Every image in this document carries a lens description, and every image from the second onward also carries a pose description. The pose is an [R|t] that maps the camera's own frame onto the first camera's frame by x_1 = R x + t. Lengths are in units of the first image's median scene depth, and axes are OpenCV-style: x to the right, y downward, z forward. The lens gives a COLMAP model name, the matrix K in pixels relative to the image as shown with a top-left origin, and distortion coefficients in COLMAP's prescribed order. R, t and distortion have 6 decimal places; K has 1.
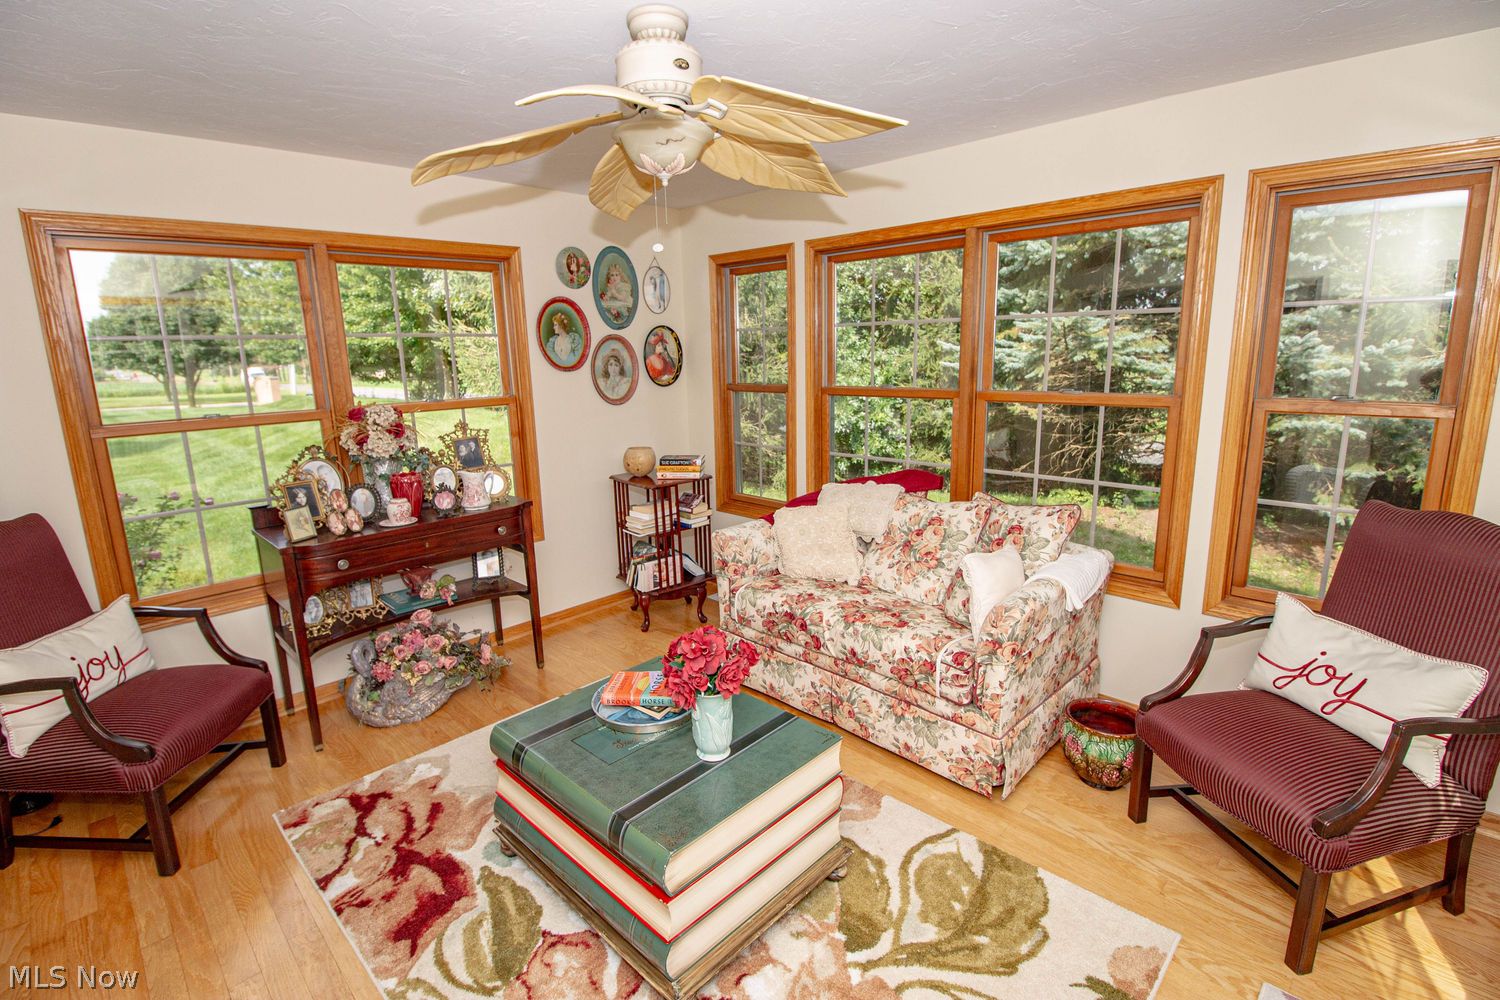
lens RADIAL K [[701.5, 0, 743.6], [0, 701.5, 494.2], [0, 0, 1]] dist [0.000603, -0.014402]
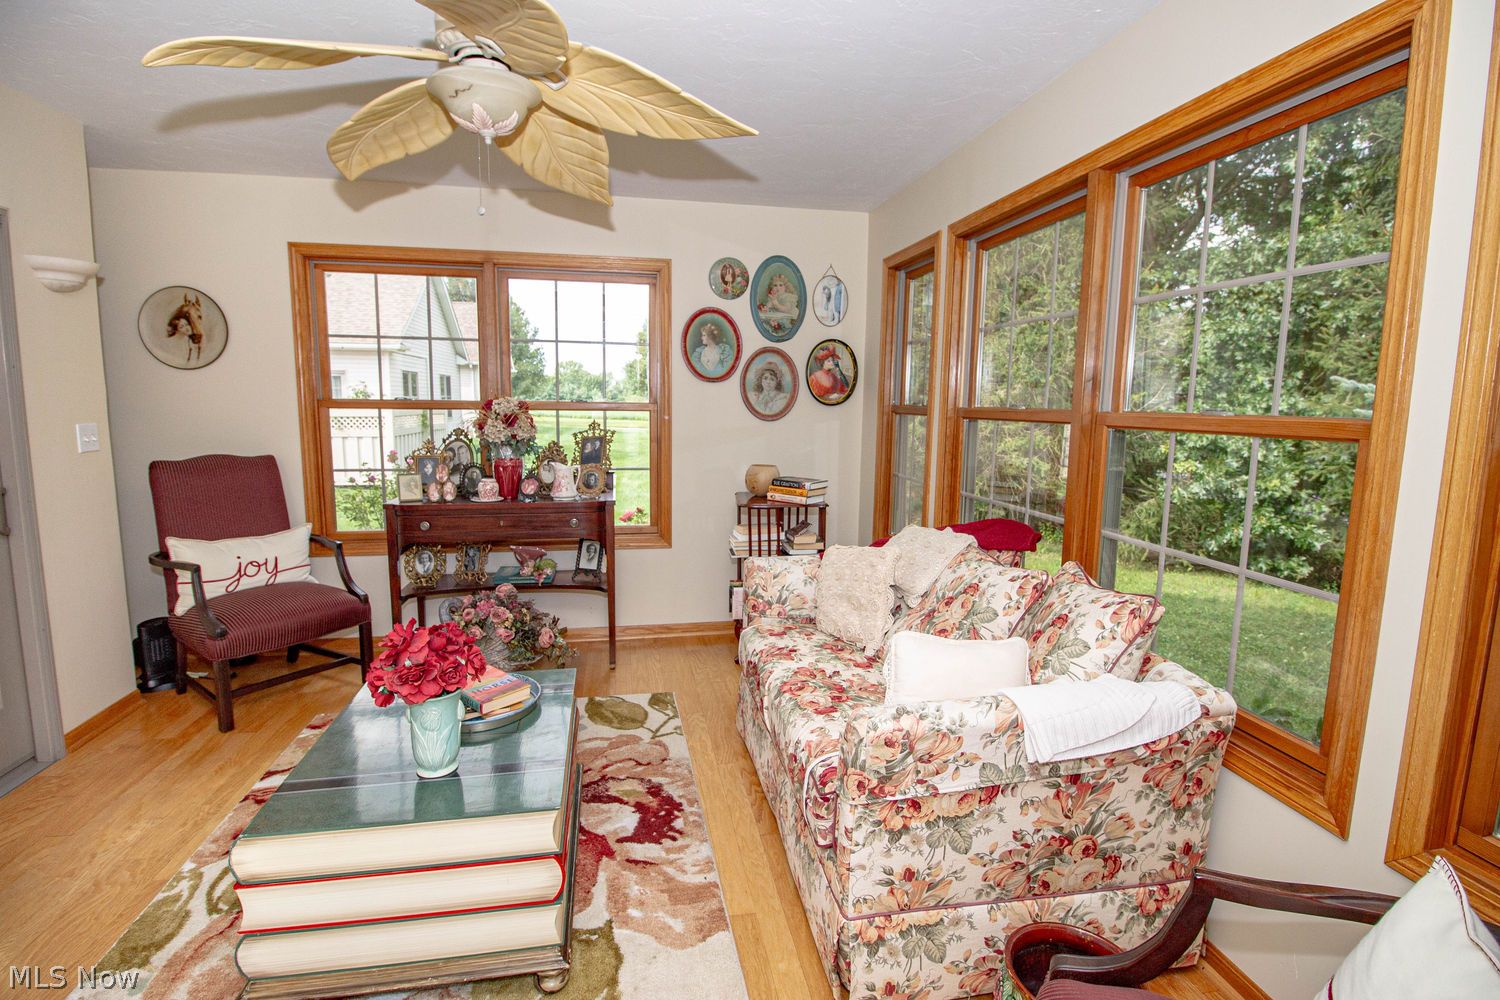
lens RADIAL K [[701.5, 0, 743.6], [0, 701.5, 494.2], [0, 0, 1]] dist [0.000603, -0.014402]
pose [[0.821262, 0.112107, -0.559430, 0.362074], [-0.149618, 0.988509, -0.021552, -0.004518], [0.550585, 0.101401, 0.828598, 0.225307]]
